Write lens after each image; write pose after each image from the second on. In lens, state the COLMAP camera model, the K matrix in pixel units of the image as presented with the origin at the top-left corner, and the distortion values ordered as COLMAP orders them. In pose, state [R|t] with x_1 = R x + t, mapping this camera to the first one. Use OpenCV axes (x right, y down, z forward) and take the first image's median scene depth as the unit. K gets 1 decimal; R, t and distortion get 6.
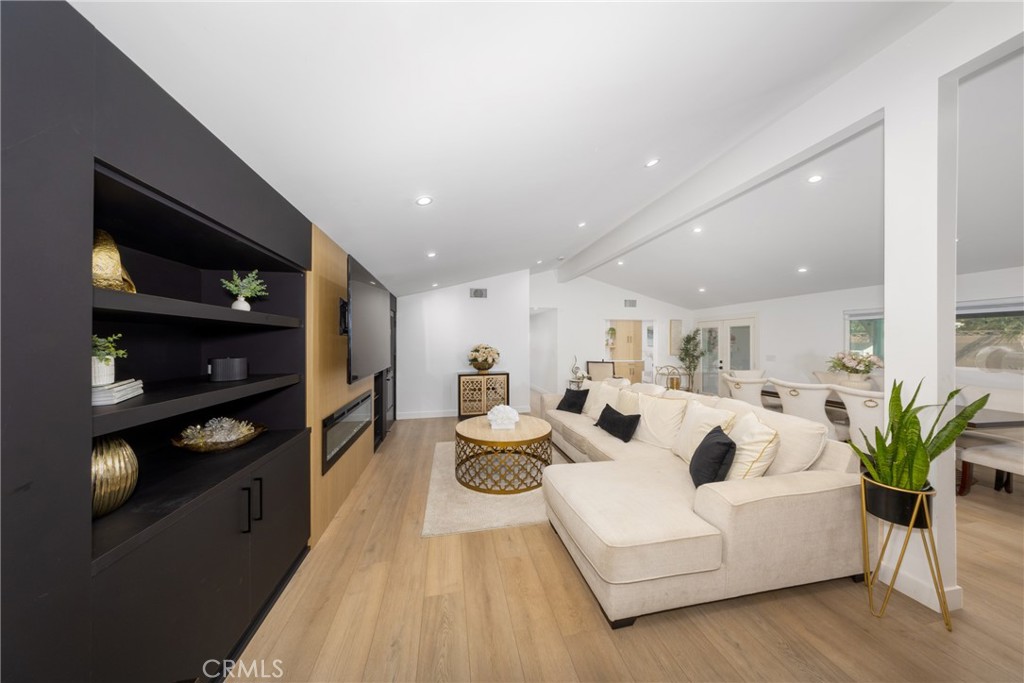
lens RADIAL K [[298.2, 0, 500.5], [0, 298.2, 342.9], [0, 0, 1]] dist [-0.000395, -0.000013]
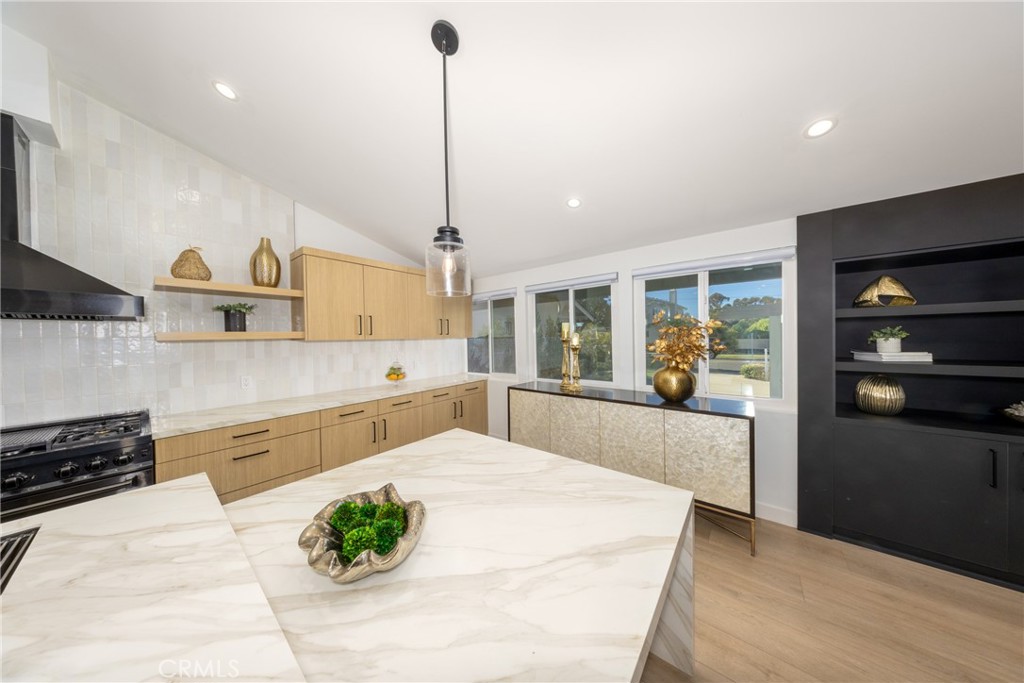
lens RADIAL K [[299.3, 0, 512.0], [0, 299.3, 341.5], [0, 0, 1]] dist [0.000679, 0.000011]
pose [[-0.748812, 0.022978, -0.662384, 0.349519], [0.016776, 0.999736, 0.015715, -0.000263], [0.662570, 0.000656, -0.749000, 0.152628]]
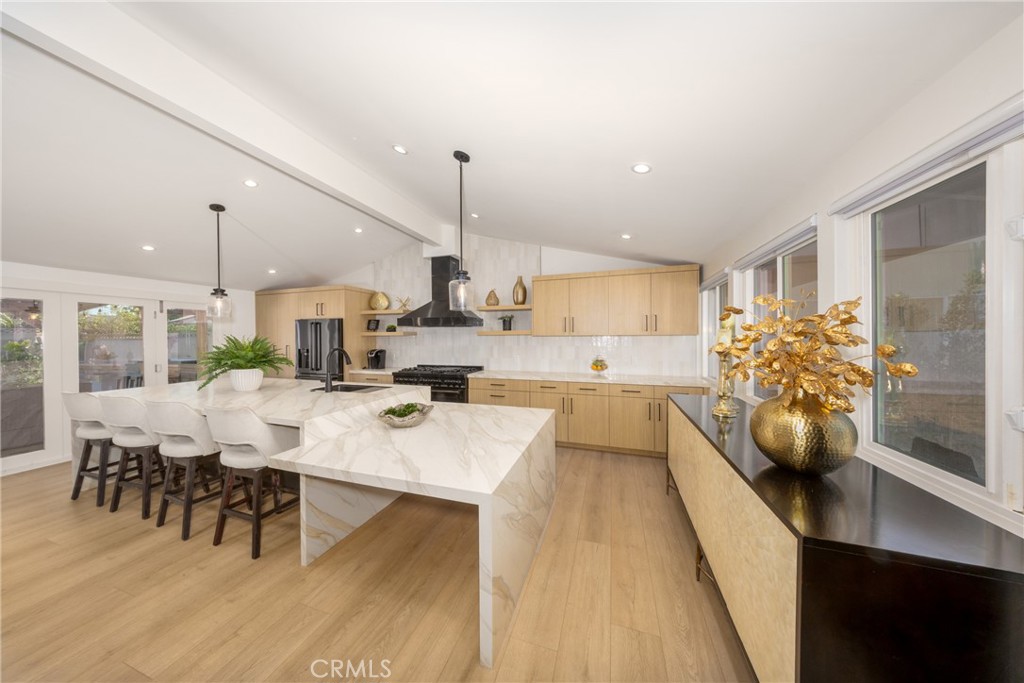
lens RADIAL K [[299.3, 0, 512.0], [0, 299.3, 341.5], [0, 0, 1]] dist [0.000679, 0.000011]
pose [[-0.880164, -0.003340, 0.474658, -0.031734], [0.005391, 0.999840, 0.017033, 0.001280], [-0.474639, 0.017551, -0.880006, 0.265927]]
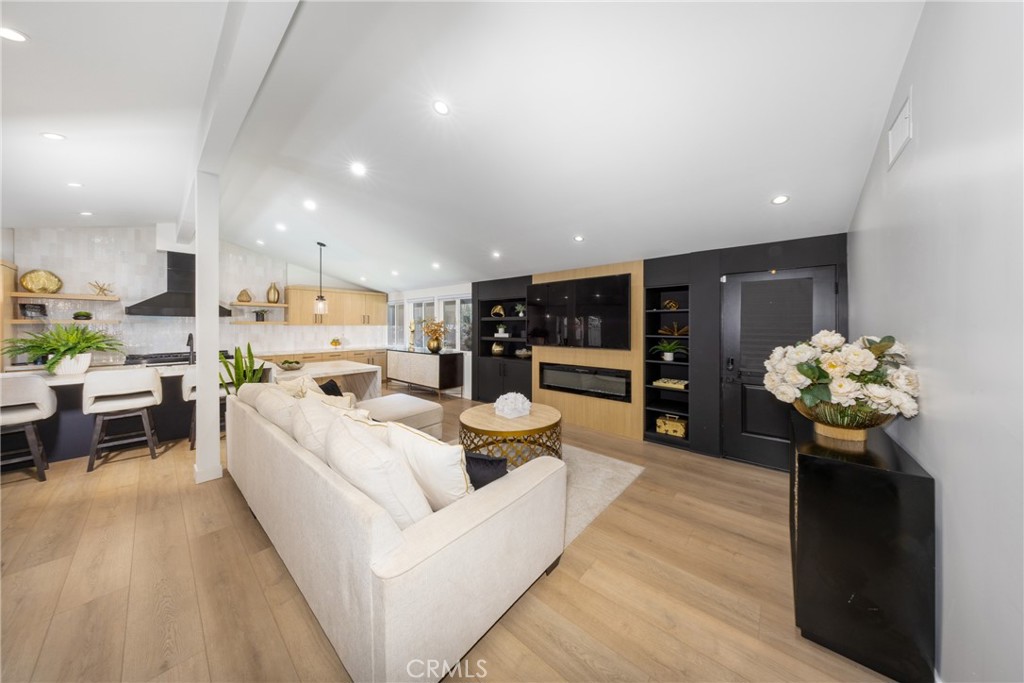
lens RADIAL K [[305.7, 0, 533.1], [0, 305.7, 326.3], [0, 0, 1]] dist [-0.000893, -0.000106]
pose [[-0.747479, 0.001476, -0.664284, 0.357404], [-0.000728, 0.999995, 0.003042, -0.000770], [0.664285, 0.002757, -0.747474, 1.042417]]
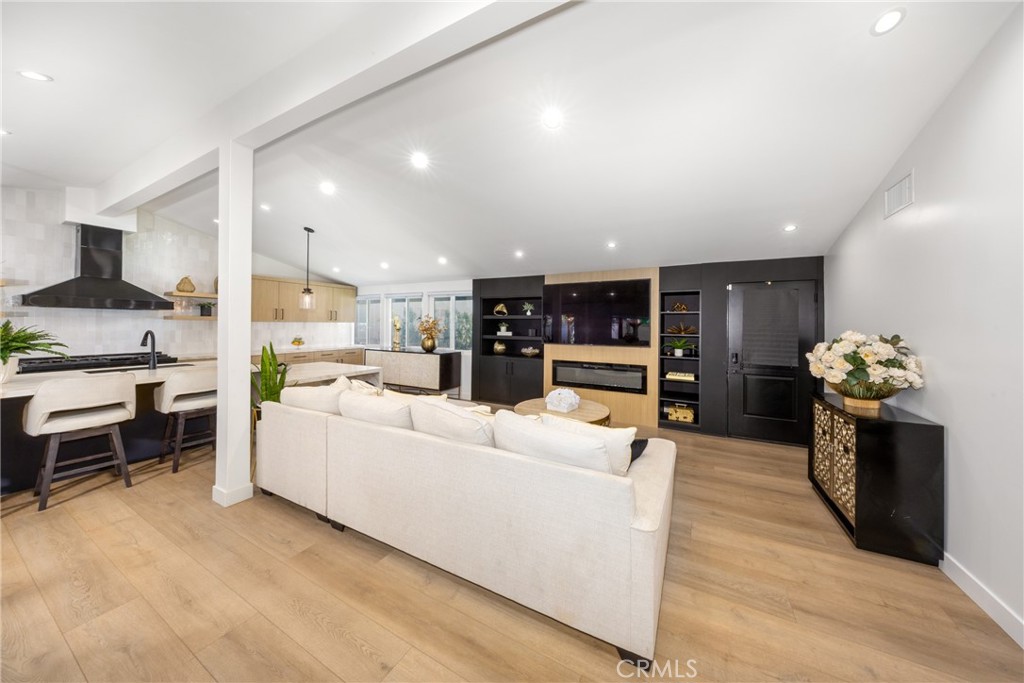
lens RADIAL K [[314.0, 0, 541.5], [0, 314.0, 323.9], [0, 0, 1]] dist [0.000396, -0.000028]
pose [[-0.584184, -0.006425, -0.811595, 0.535746], [-0.009849, 0.999951, -0.000826, -0.000688], [0.811561, 0.007510, -0.584219, 0.915998]]
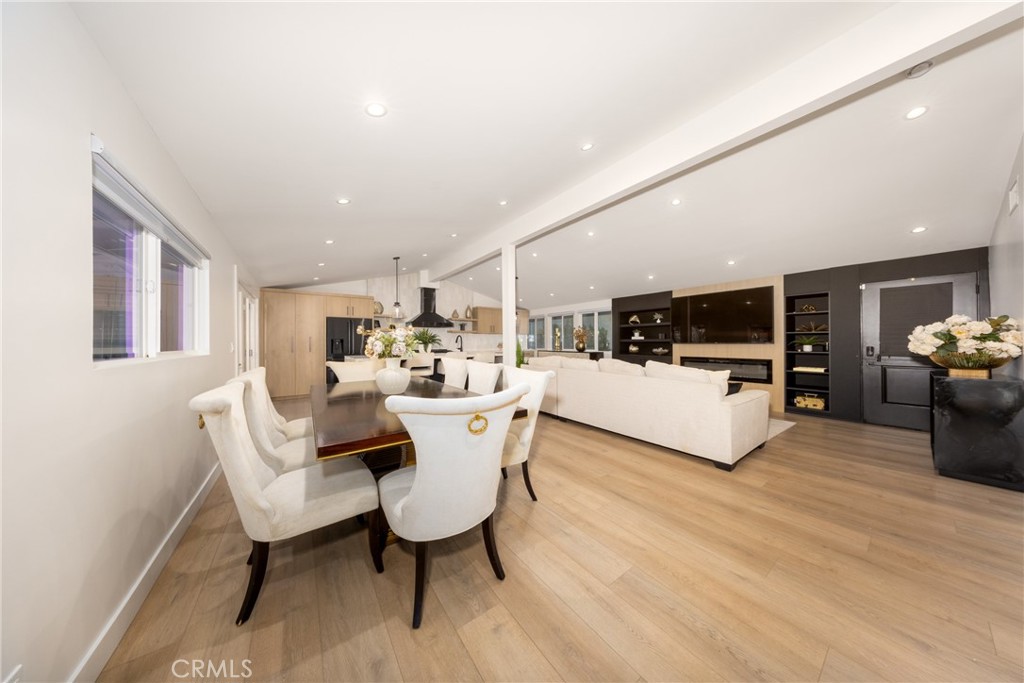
lens RADIAL K [[293.6, 0, 504.1], [0, 293.6, 340.2], [0, 0, 1]] dist [-0.025006, 0.003498]
pose [[-0.907810, 0.001074, -0.419381, 0.825891], [0.003302, 0.999984, -0.004585, 0.046044], [0.419369, -0.005547, -0.907799, 1.118713]]
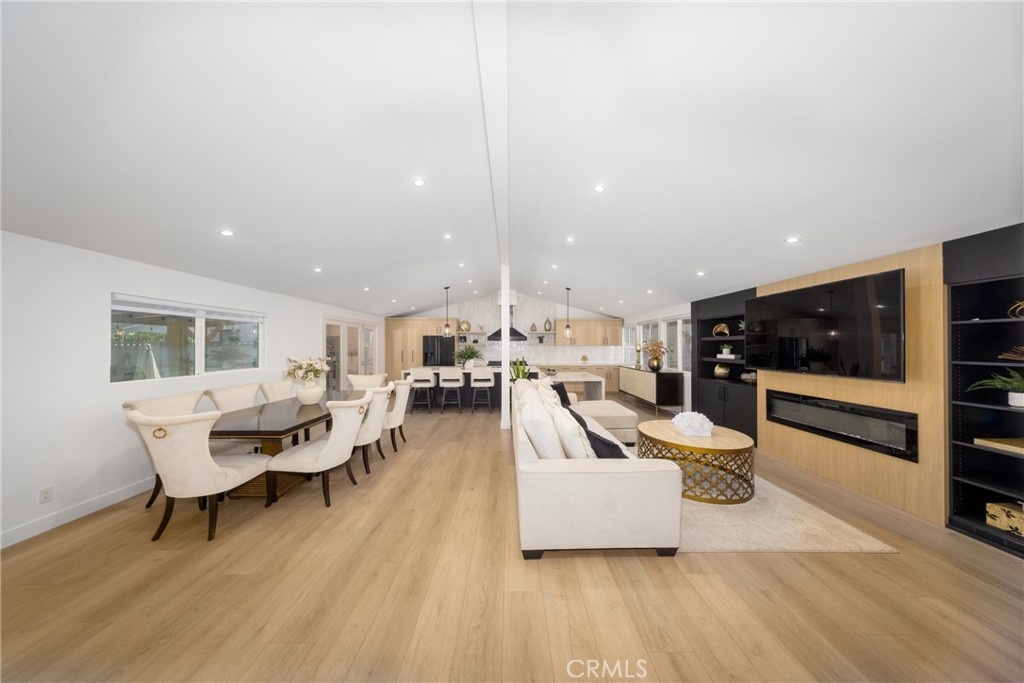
lens RADIAL K [[294.3, 0, 513.1], [0, 294.3, 345.0], [0, 0, 1]] dist [-0.001695, -0.000083]
pose [[-0.987470, 0.001081, 0.157803, 0.257017], [0.000756, 0.999997, -0.002121, -0.001154], [-0.157805, -0.001975, -0.987468, 1.203371]]
